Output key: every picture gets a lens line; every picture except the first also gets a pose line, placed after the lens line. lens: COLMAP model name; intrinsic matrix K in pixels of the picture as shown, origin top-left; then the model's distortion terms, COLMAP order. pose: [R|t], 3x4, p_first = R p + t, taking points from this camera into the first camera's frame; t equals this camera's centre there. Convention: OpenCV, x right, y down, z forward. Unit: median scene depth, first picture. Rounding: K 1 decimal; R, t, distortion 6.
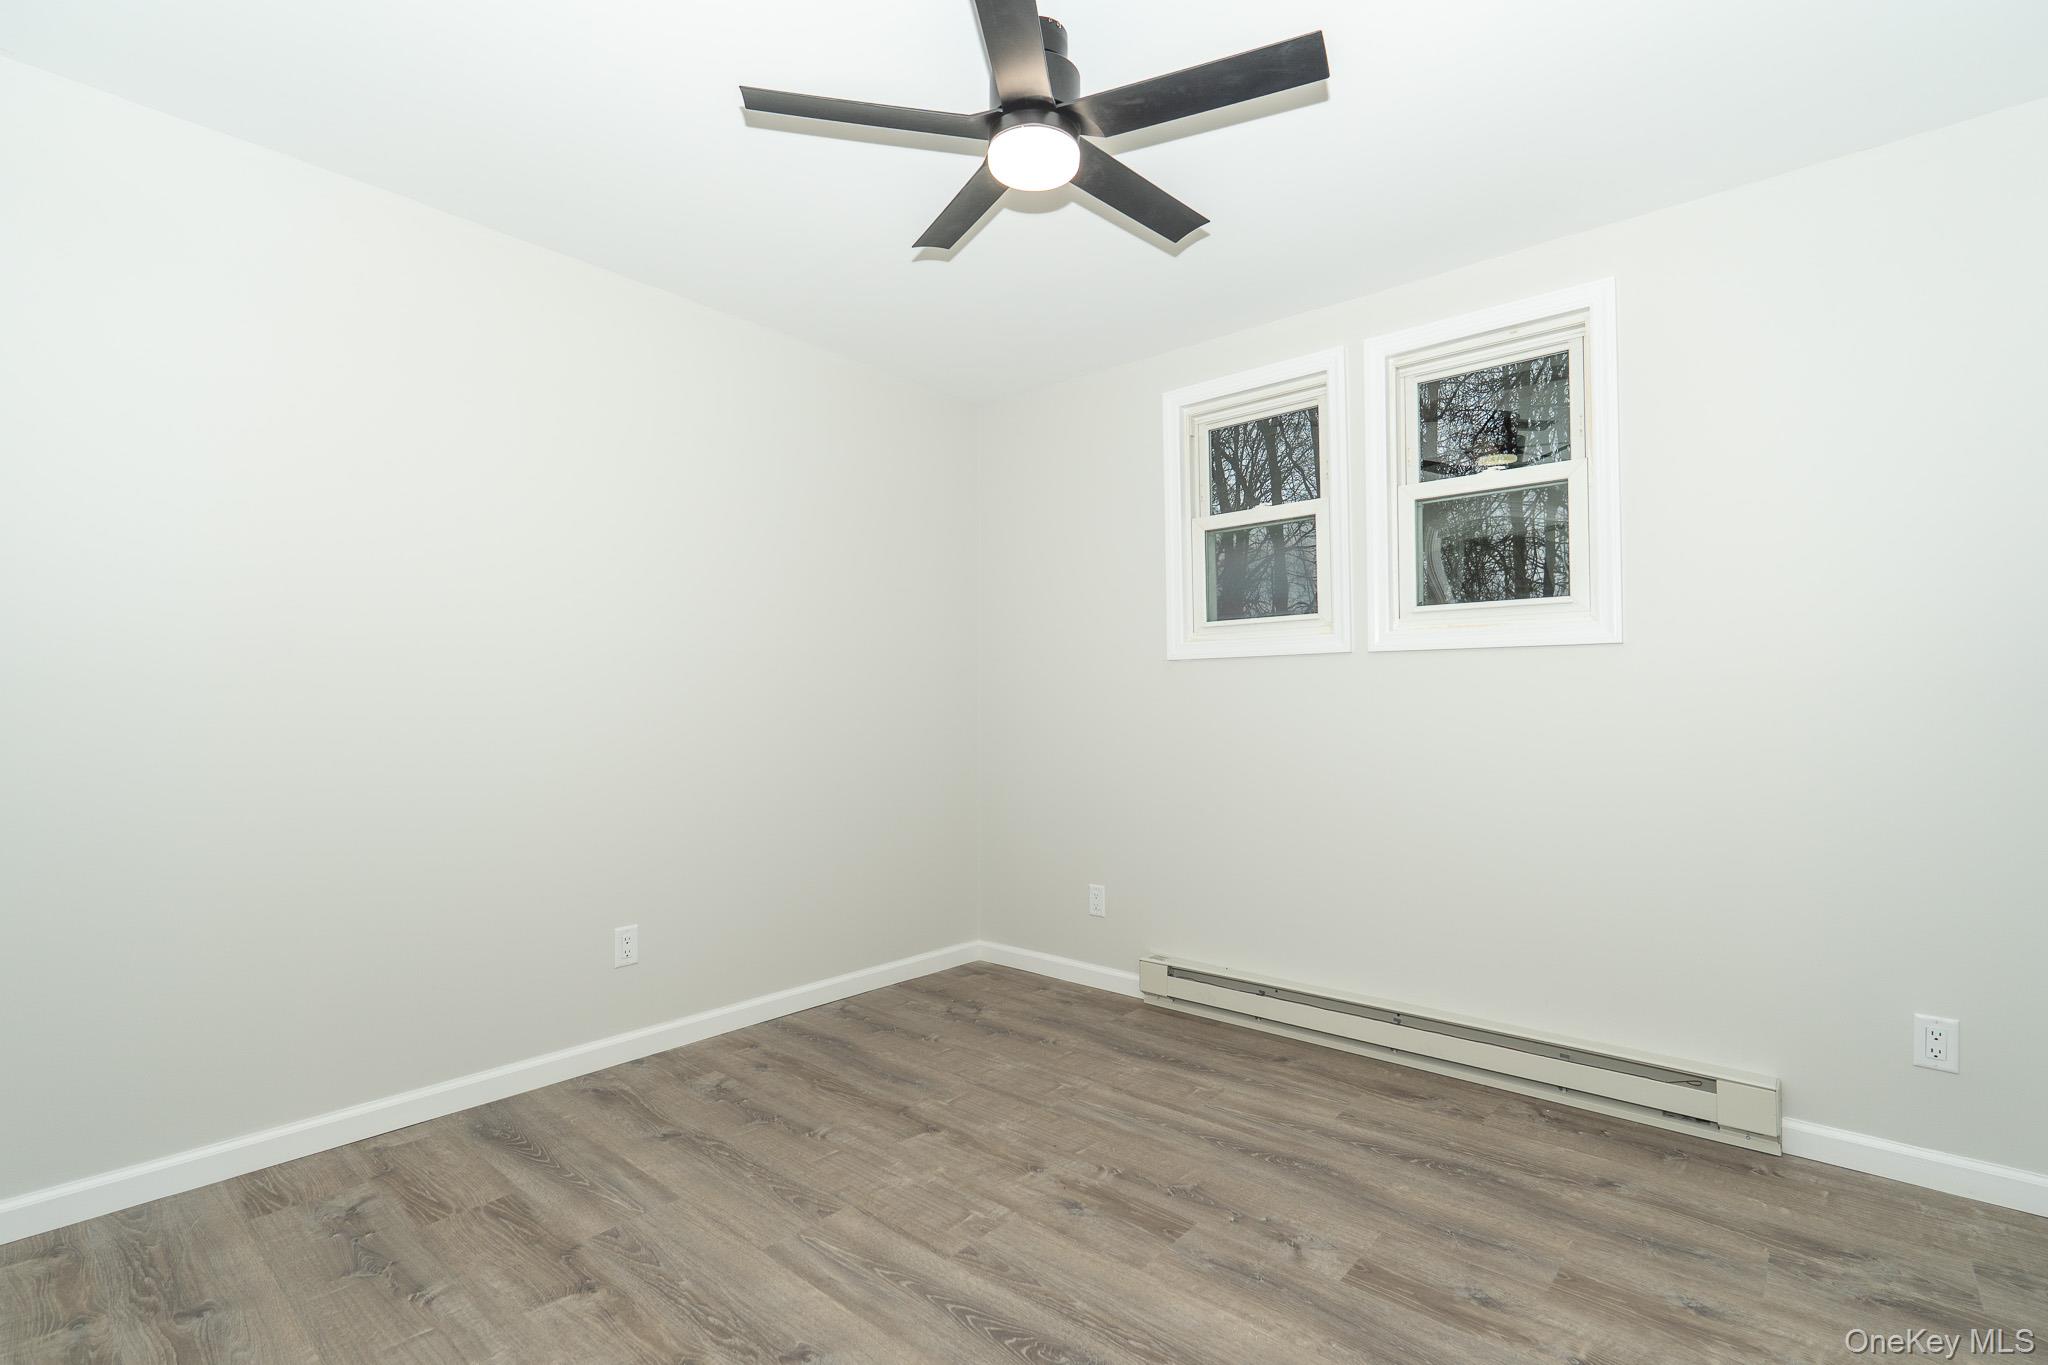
lens RADIAL K [[953.0, 0, 1011.5], [0, 953.0, 676.8], [0, 0, 1]] dist [-0.001211, -0.000110]
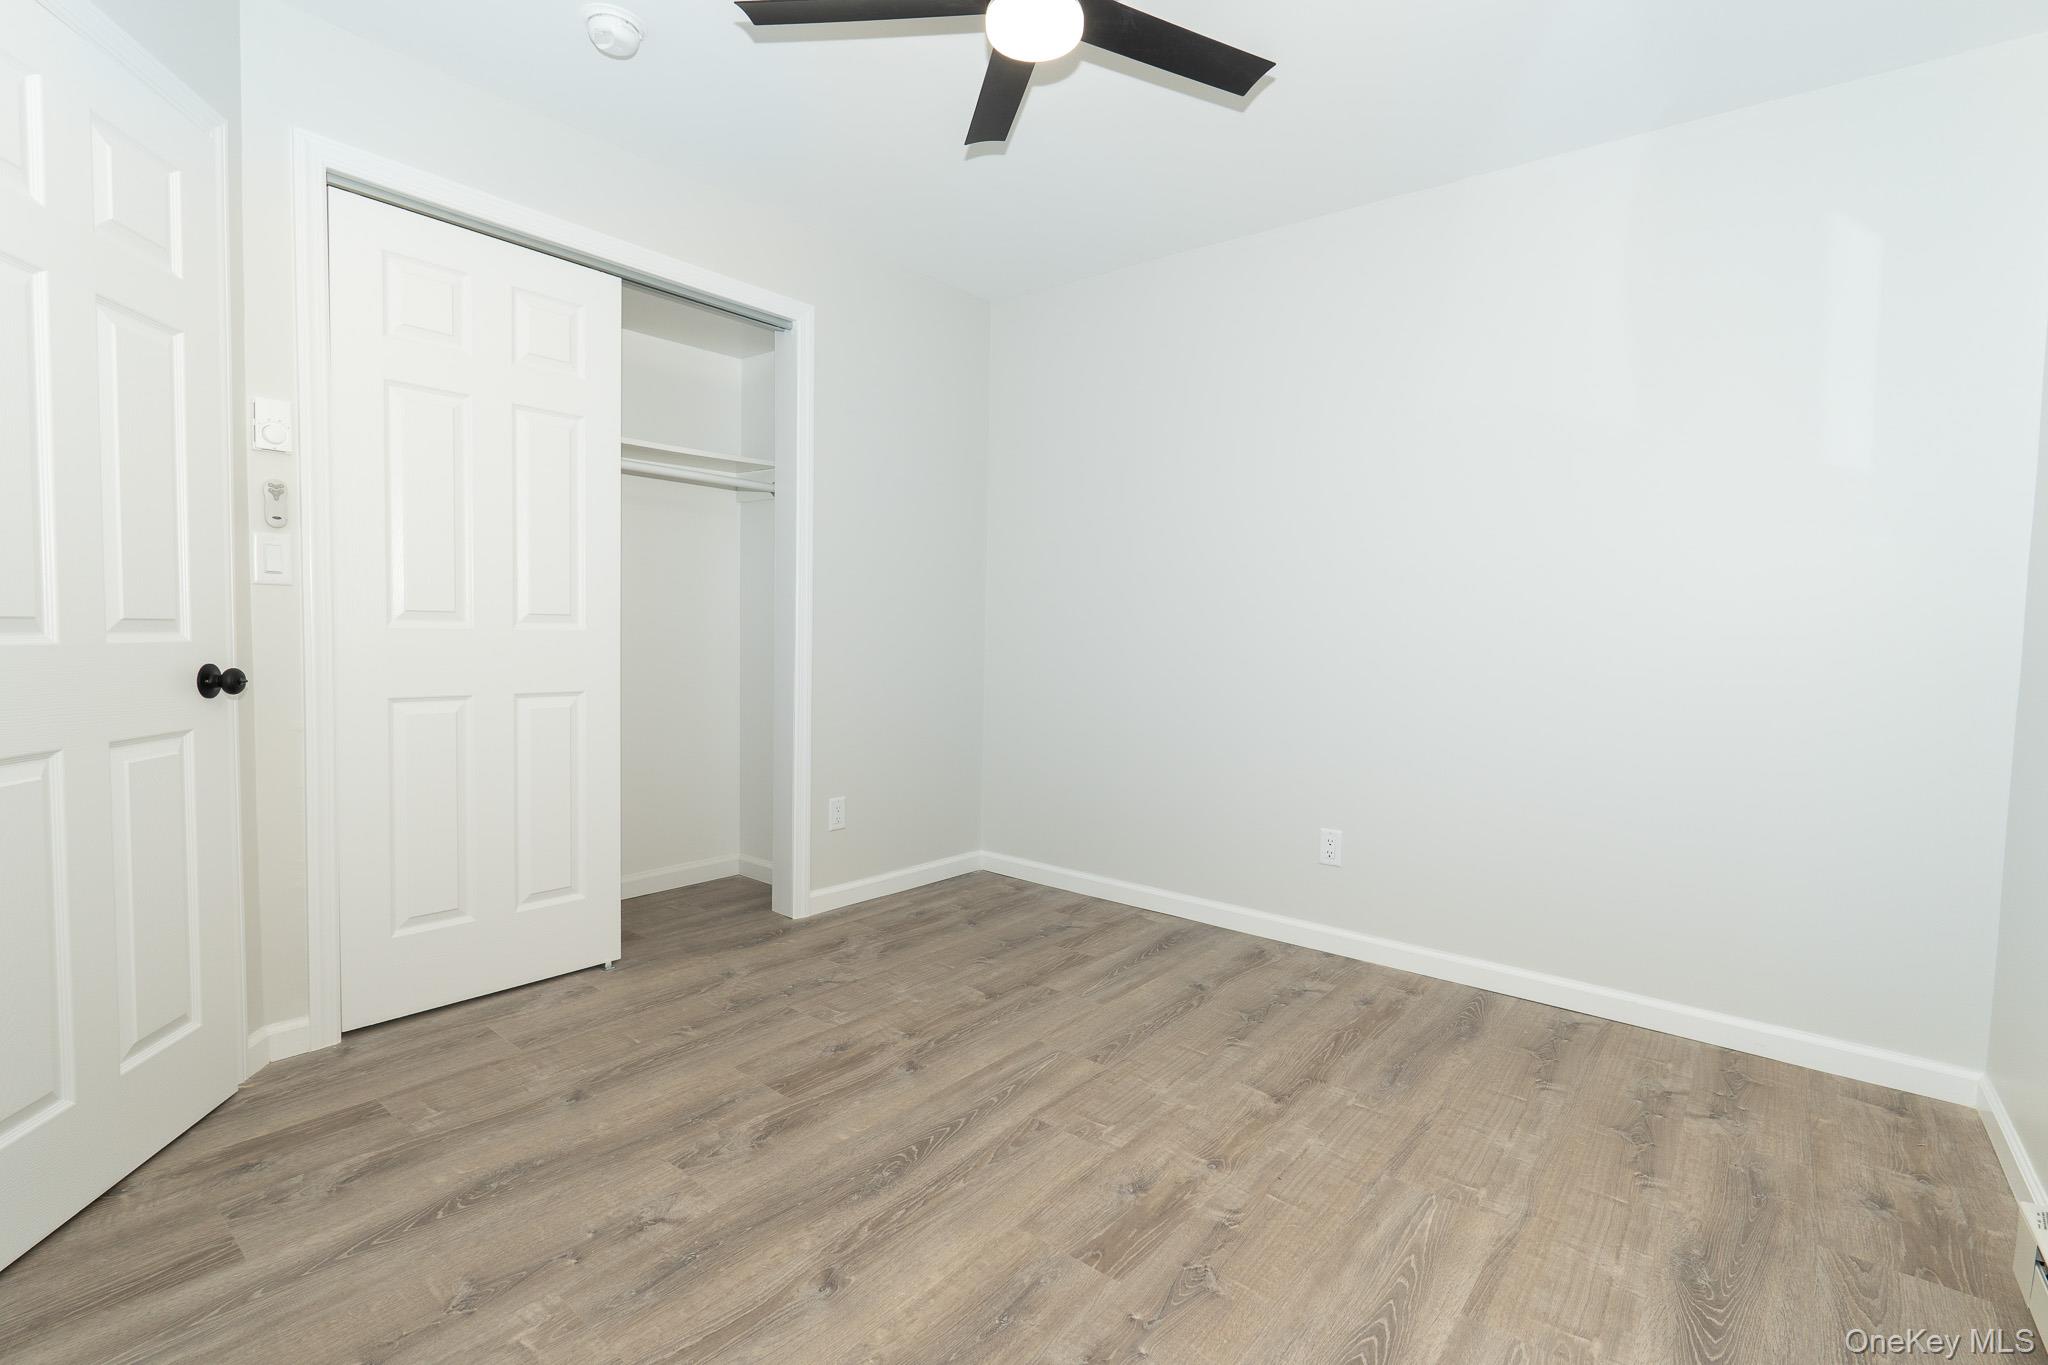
lens RADIAL K [[953.0, 0, 1022.9], [0, 953.0, 677.1], [0, 0, 1]] dist [-0.001211, -0.000110]
pose [[0.014315, 0.048271, -0.998732, 0.730280], [0.010938, 0.998767, 0.048429, 0.041287], [0.999838, -0.011617, 0.013770, 0.719774]]
